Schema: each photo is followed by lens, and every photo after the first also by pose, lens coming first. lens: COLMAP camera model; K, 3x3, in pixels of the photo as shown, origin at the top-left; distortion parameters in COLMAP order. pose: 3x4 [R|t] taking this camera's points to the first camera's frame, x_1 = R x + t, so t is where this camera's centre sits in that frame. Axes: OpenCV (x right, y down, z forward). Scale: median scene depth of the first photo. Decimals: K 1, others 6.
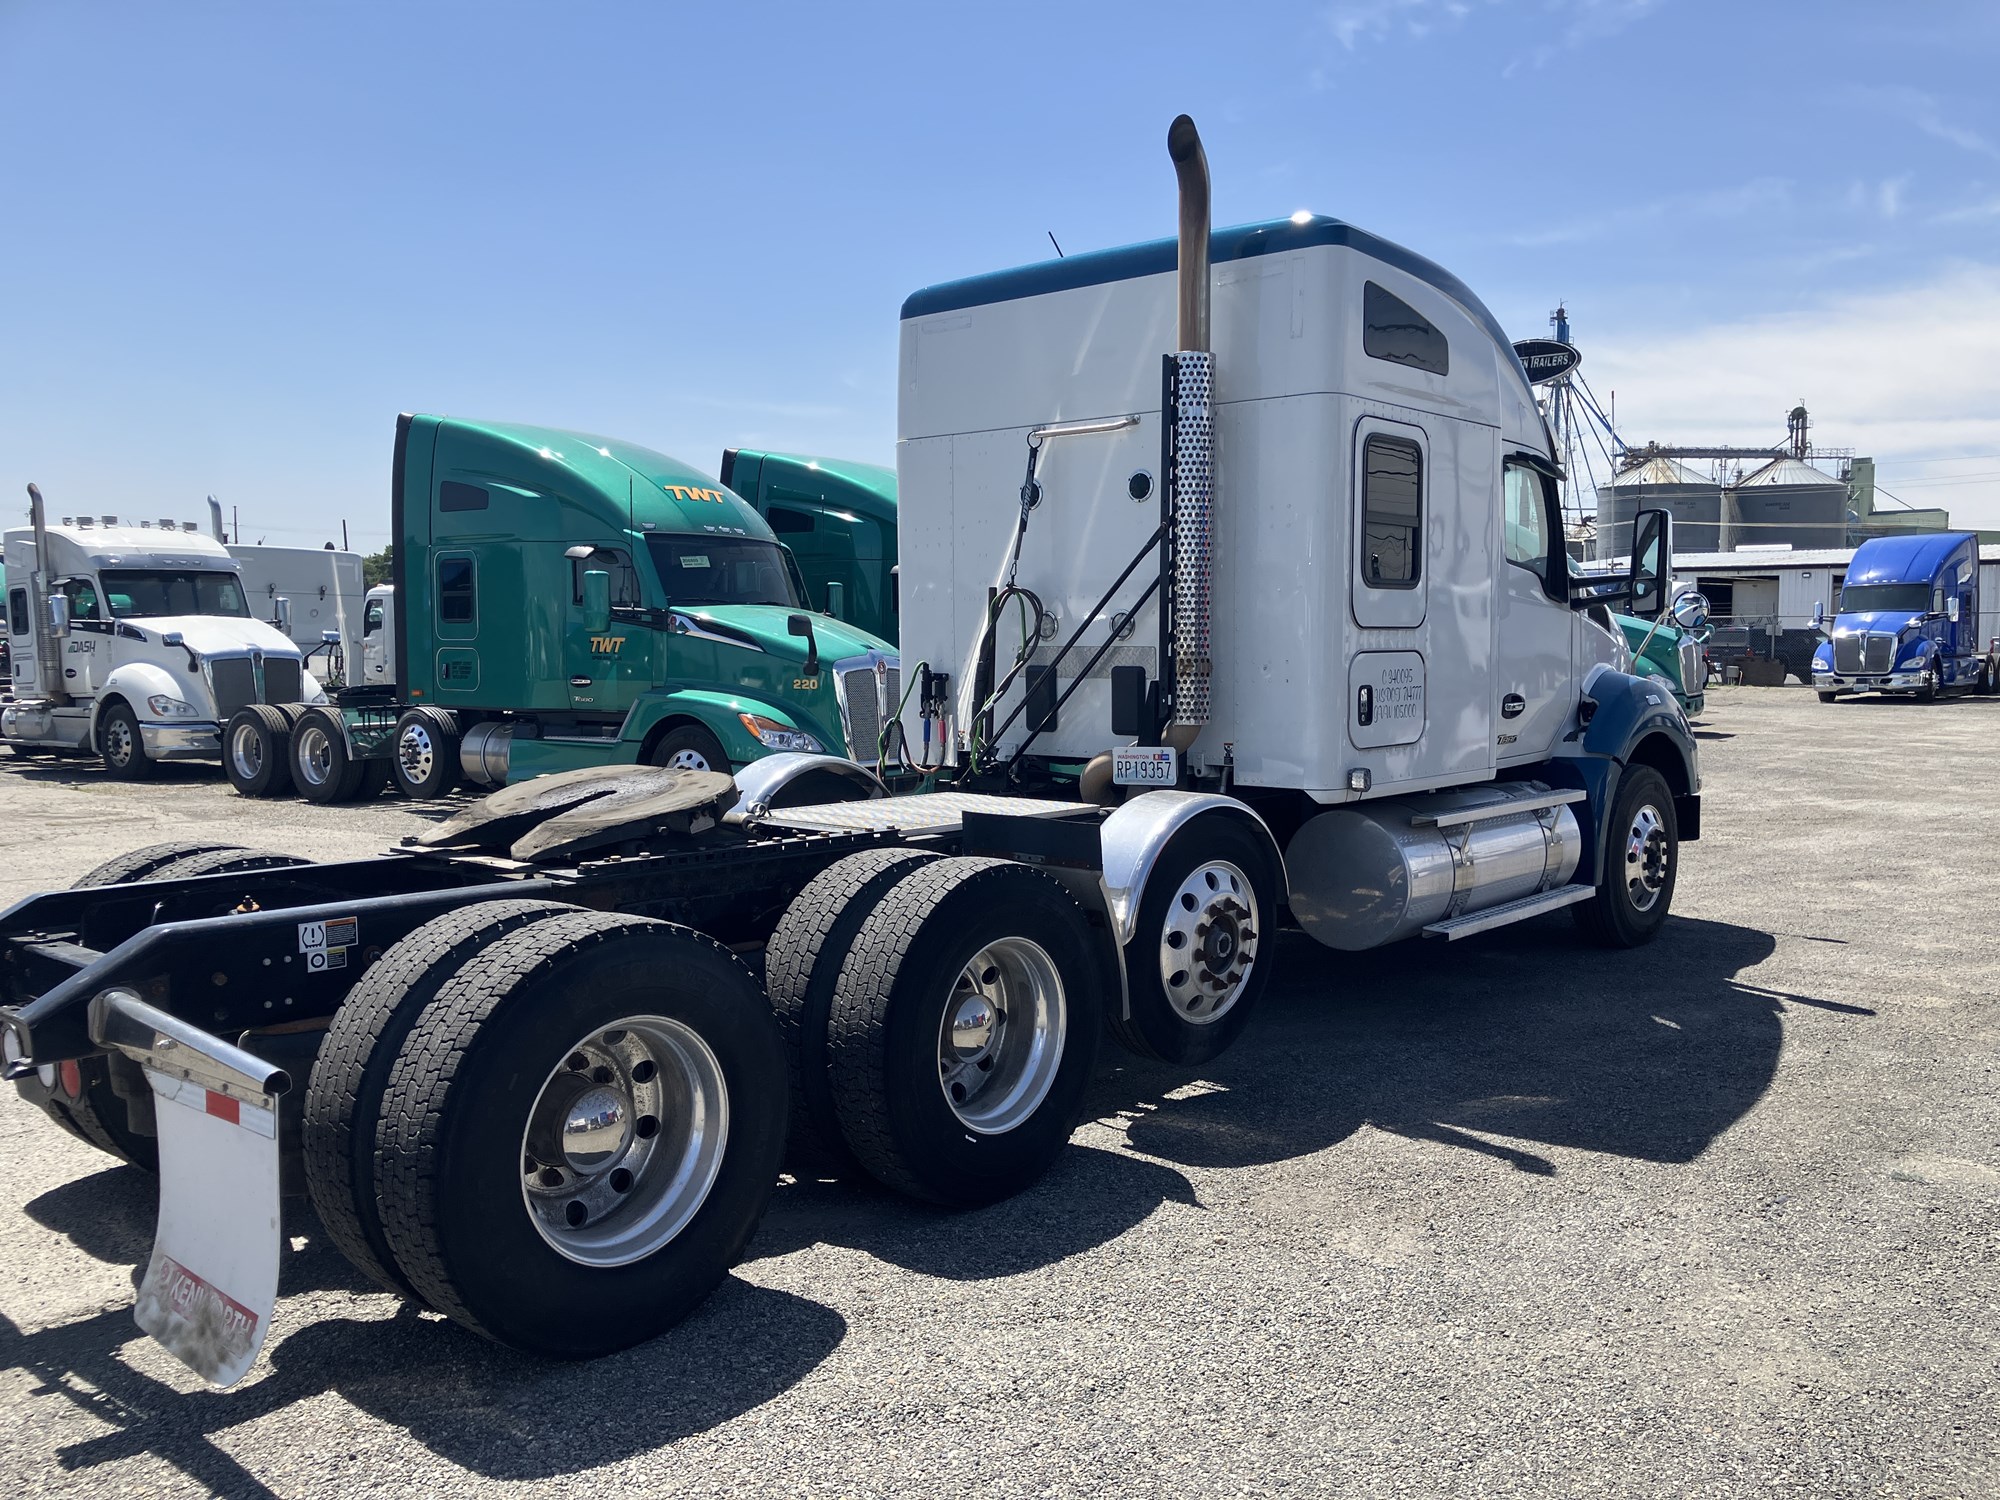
lens RADIAL K [[1661.7, 0, 1121.1], [0, 1661.7, 754.4], [0, 0, 1]] dist [-0.005128, -0.005882]
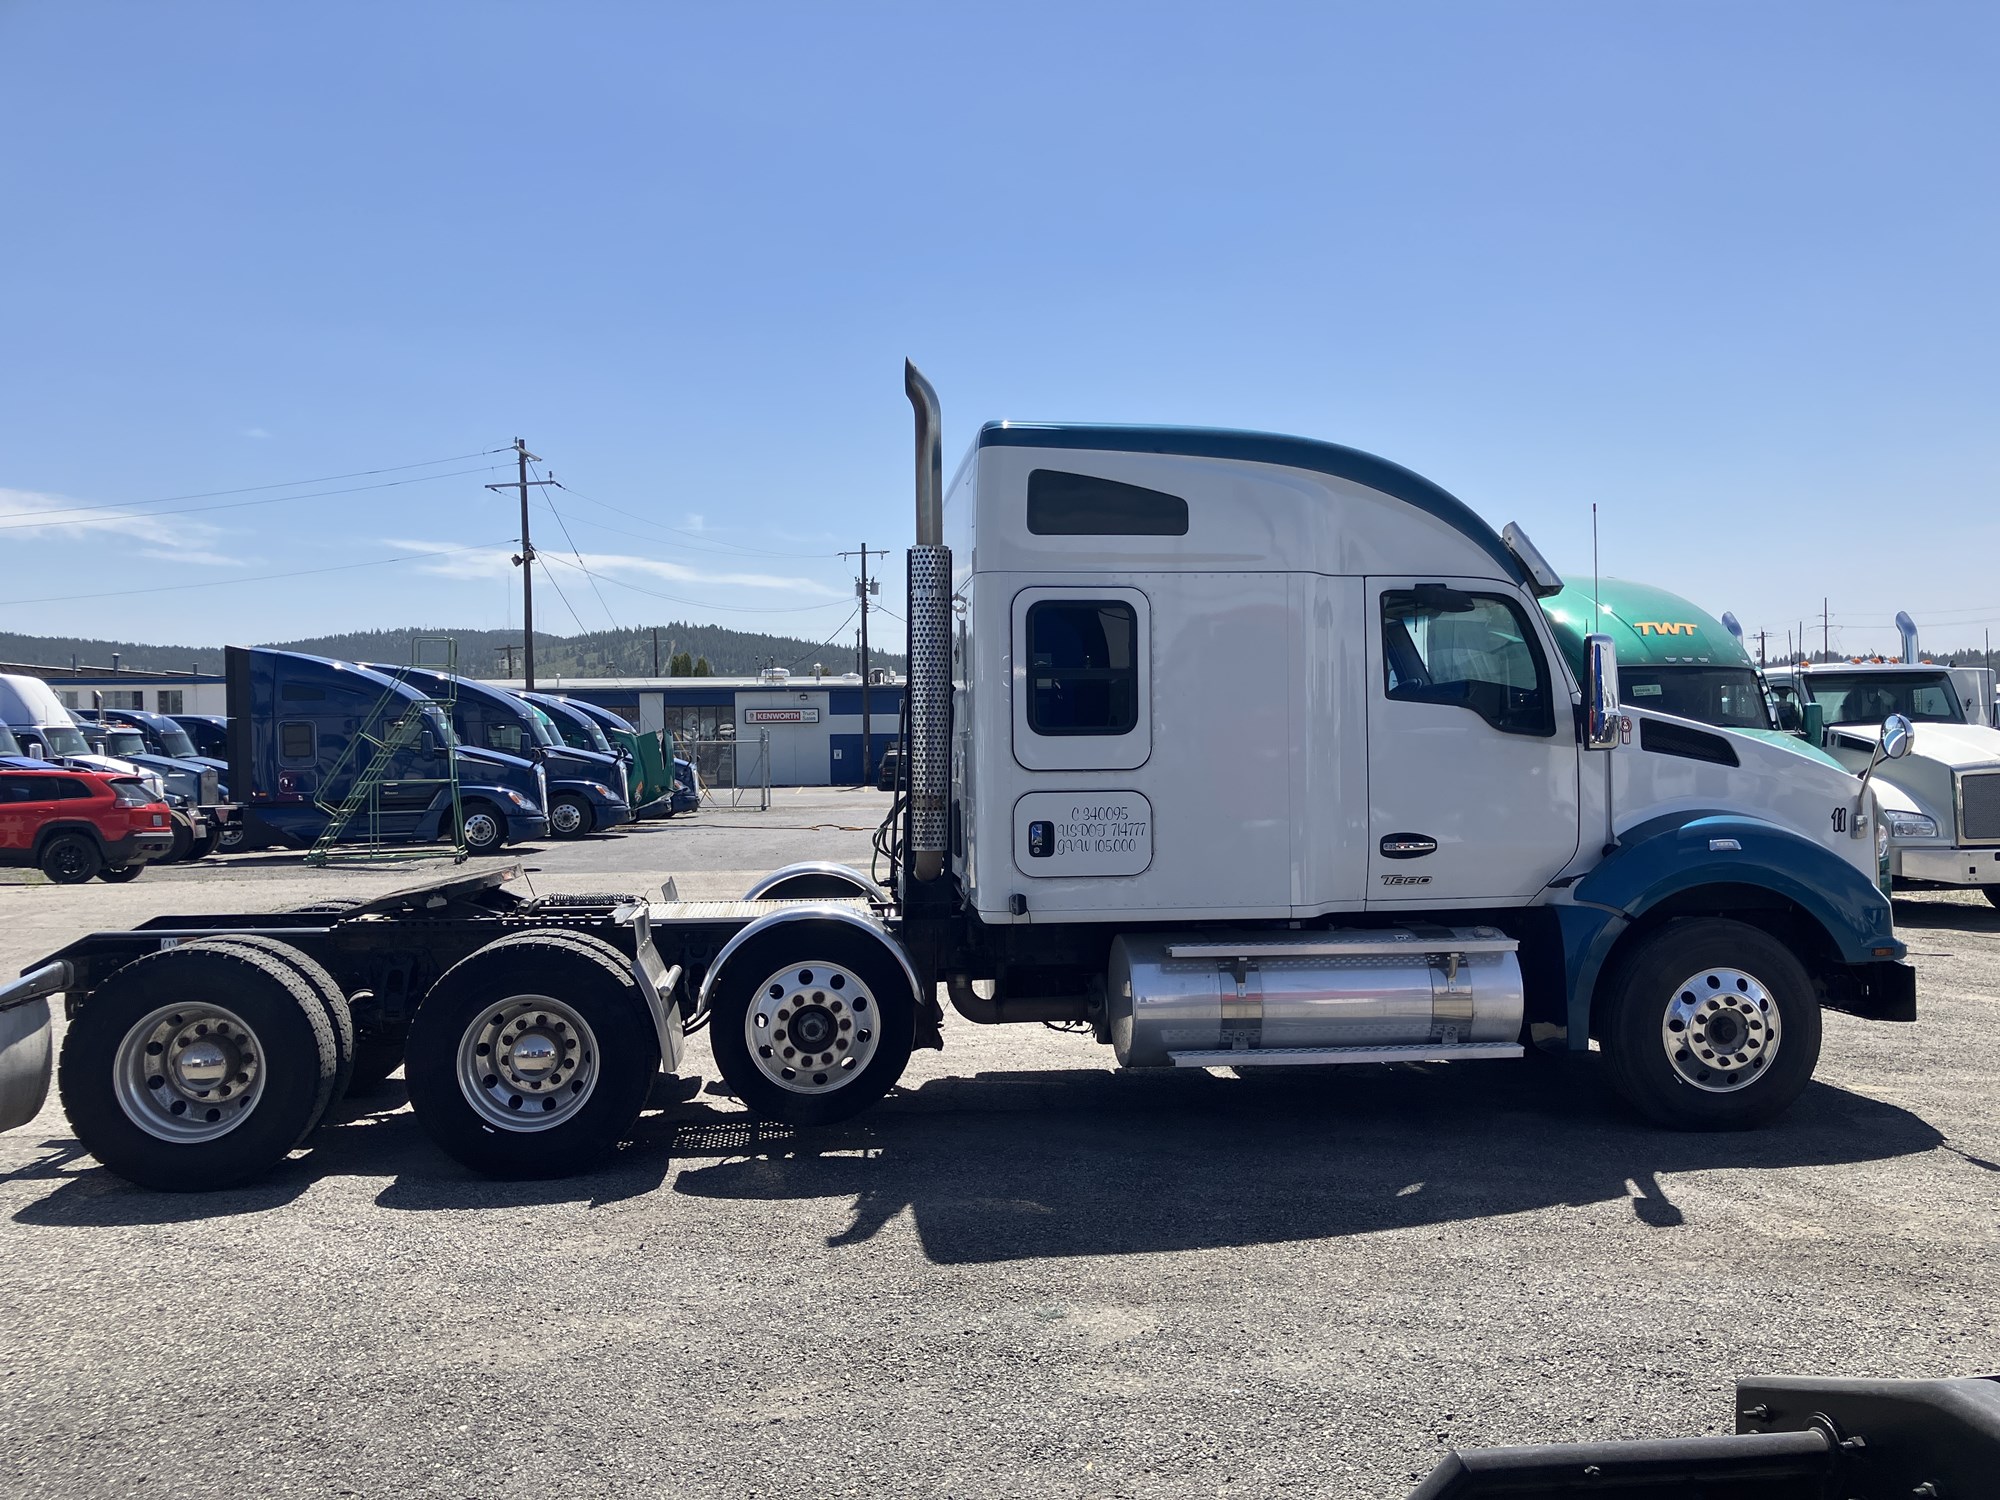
lens RADIAL K [[1661.7, 0, 1121.1], [0, 1661.7, 754.4], [0, 0, 1]] dist [-0.005128, -0.005882]
pose [[0.742213, -0.010459, -0.670083, 1.078179], [-0.042066, 0.997179, -0.062159, -0.022508], [0.668843, 0.074323, 0.739679, 0.230399]]
